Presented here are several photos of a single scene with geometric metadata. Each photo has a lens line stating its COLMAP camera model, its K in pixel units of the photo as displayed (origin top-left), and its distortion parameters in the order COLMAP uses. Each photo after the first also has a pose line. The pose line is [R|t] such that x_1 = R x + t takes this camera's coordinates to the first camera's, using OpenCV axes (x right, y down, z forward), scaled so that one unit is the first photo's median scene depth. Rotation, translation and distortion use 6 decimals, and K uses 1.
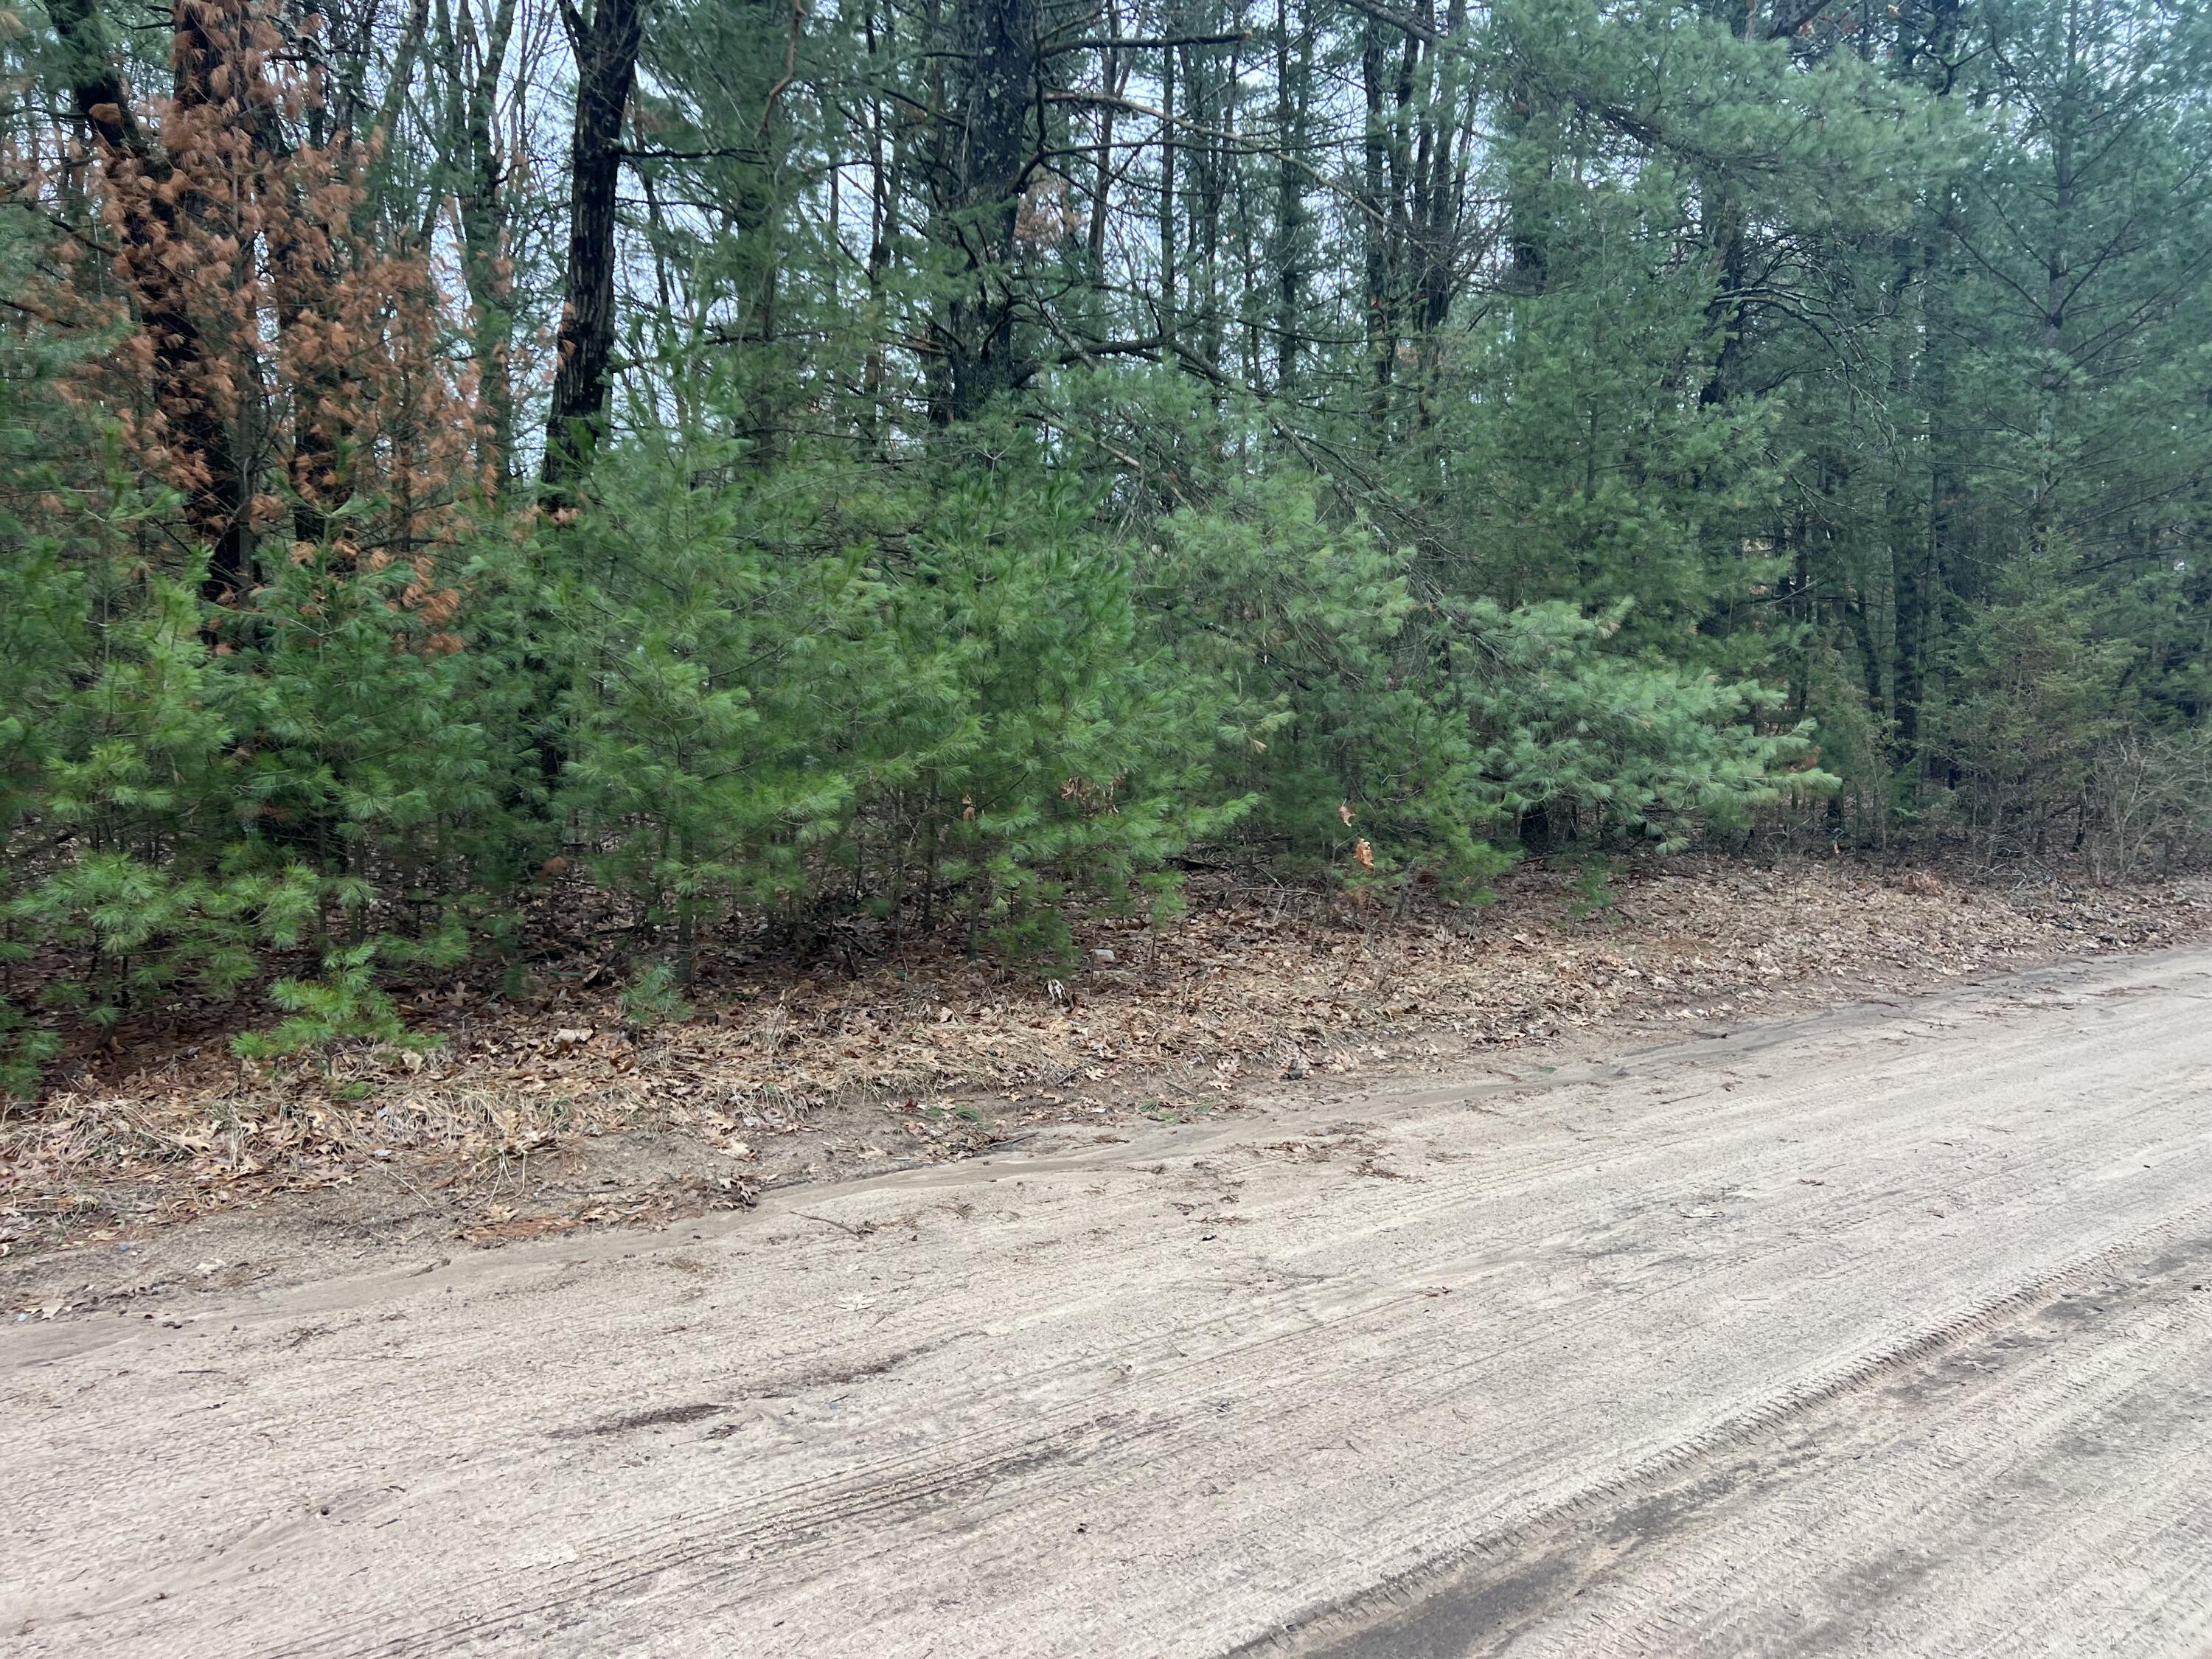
lens RADIAL K [[1655.2, 0, 1101.6], [0, 1655.2, 827.1], [0, 0, 1]] dist [-0.010296, -0.021935]
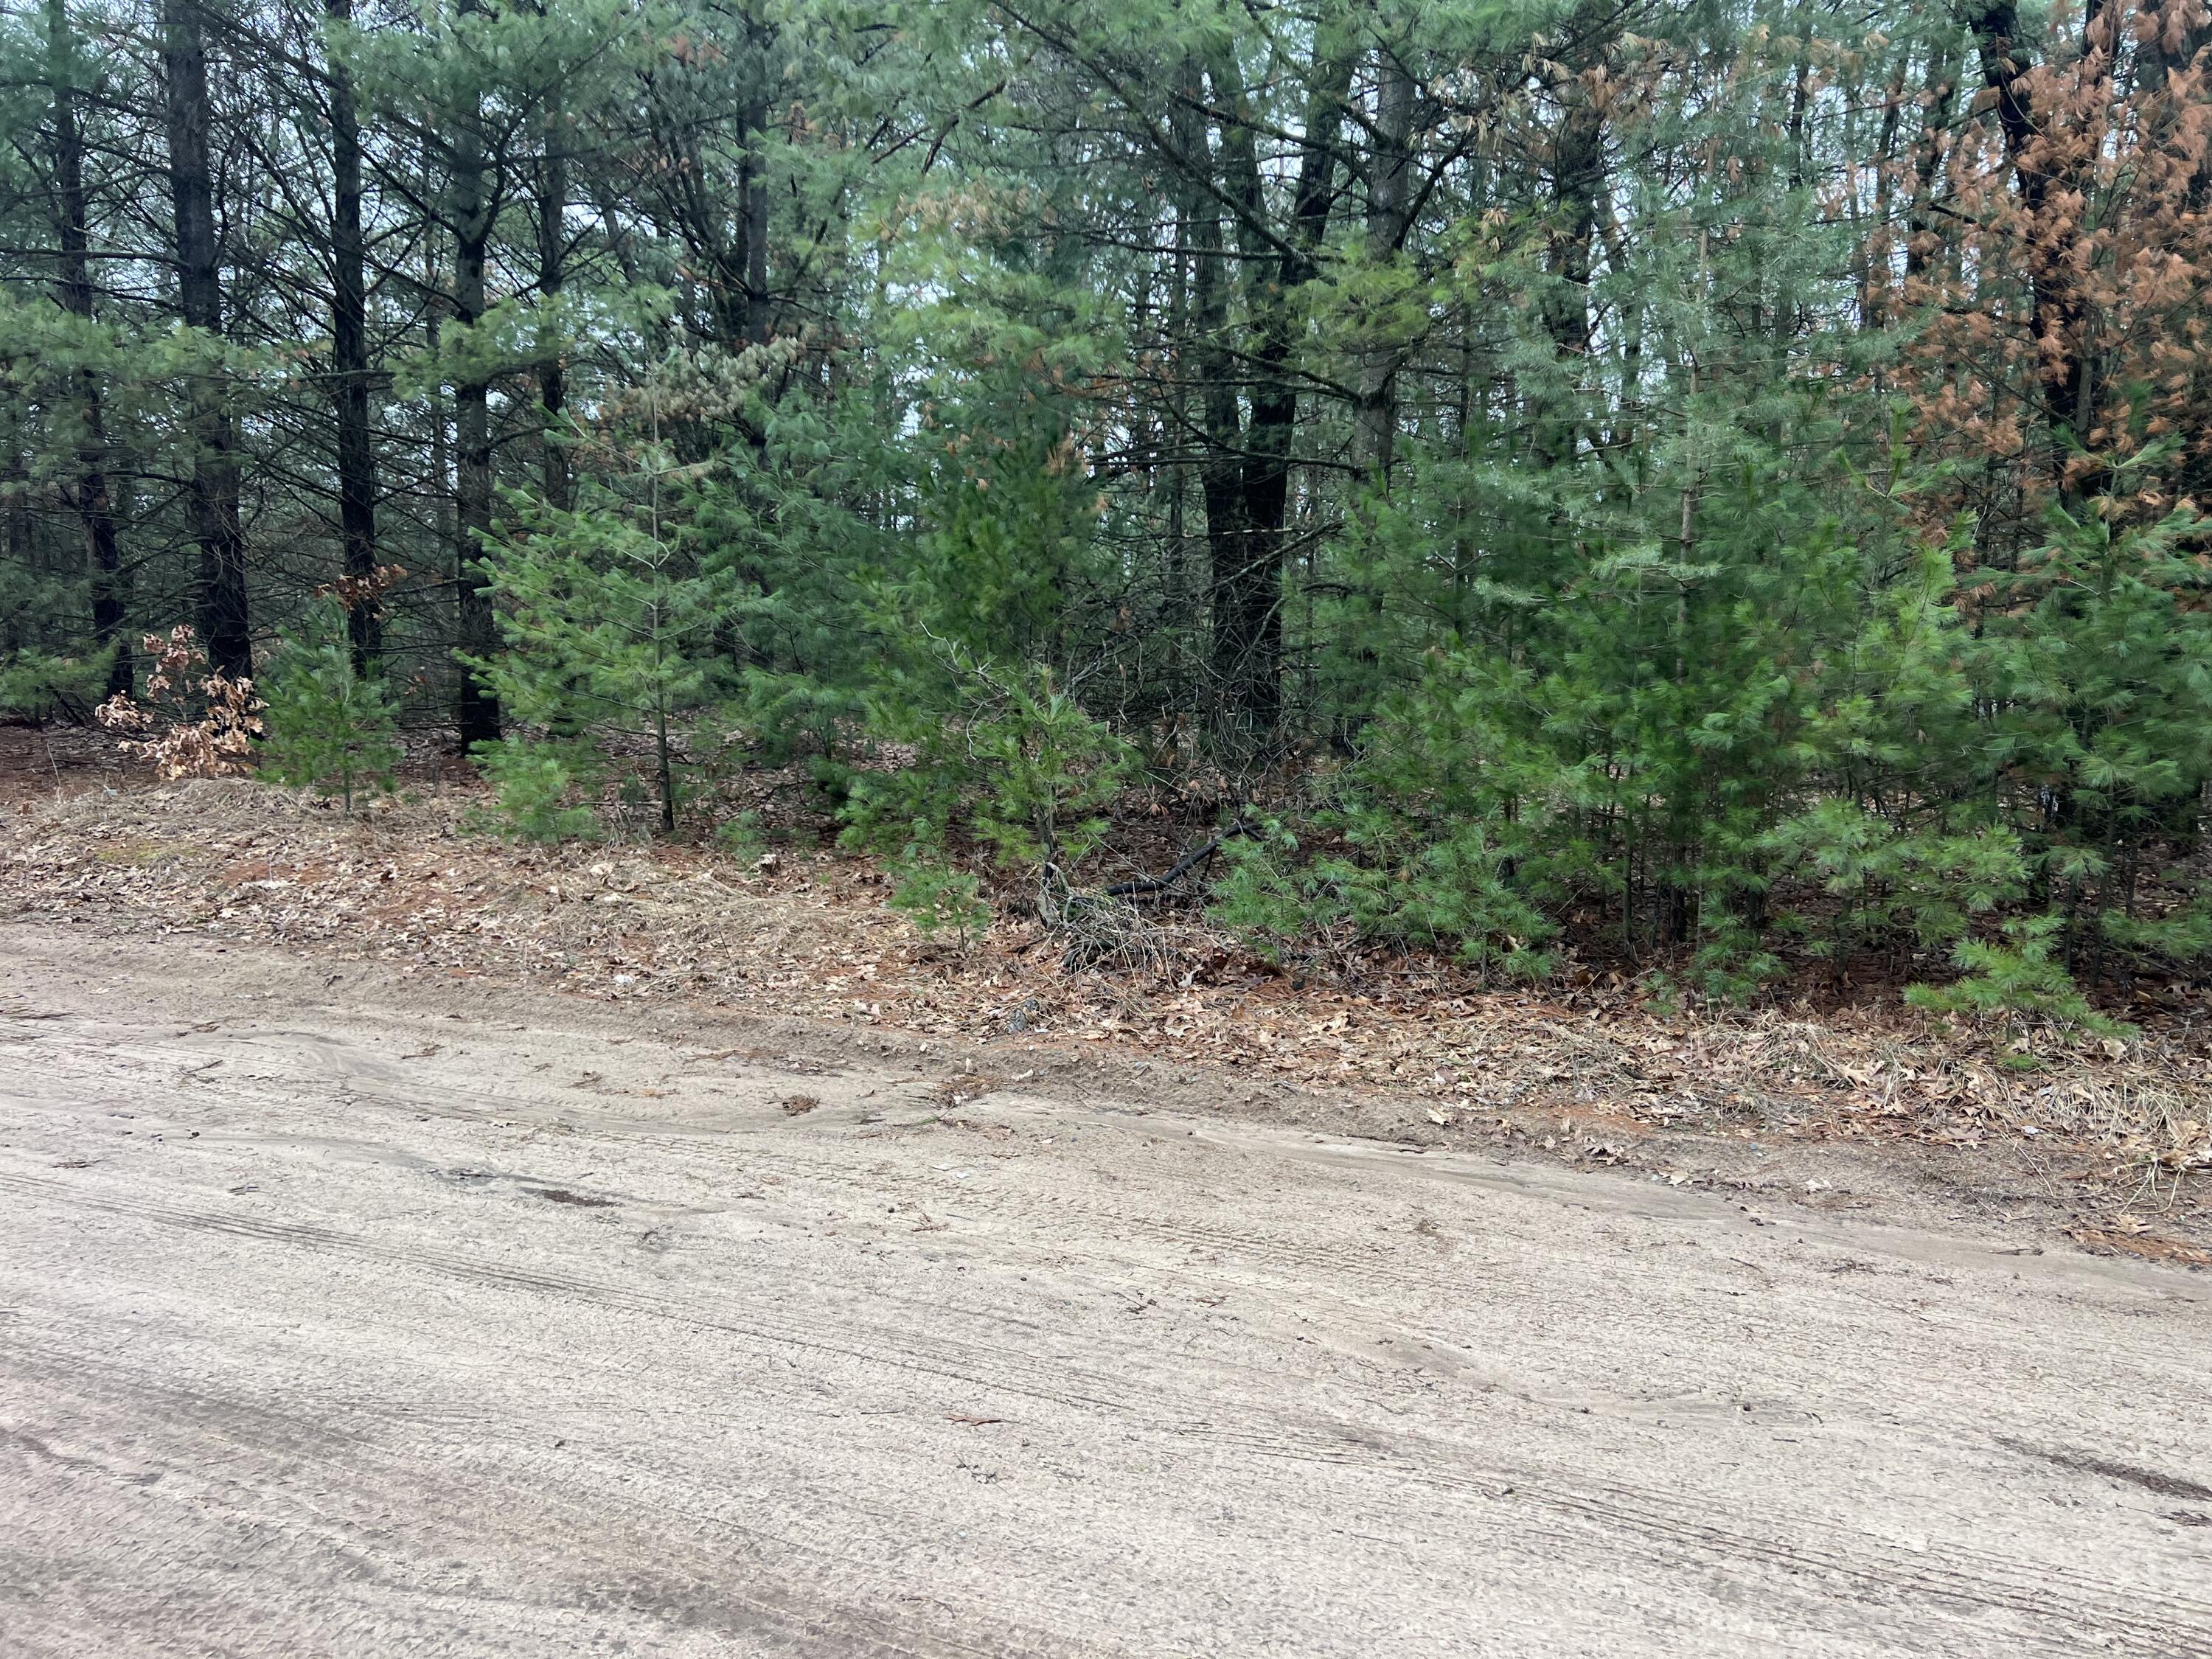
lens RADIAL K [[1655.2, 0, 1100.4], [0, 1655.2, 830.3], [0, 0, 1]] dist [-0.010296, -0.021935]
pose [[0.424013, 0.083800, -0.901771, 0.240947], [-0.071949, 0.995680, 0.058696, 0.008666], [0.902793, 0.039993, 0.428211, 0.125460]]
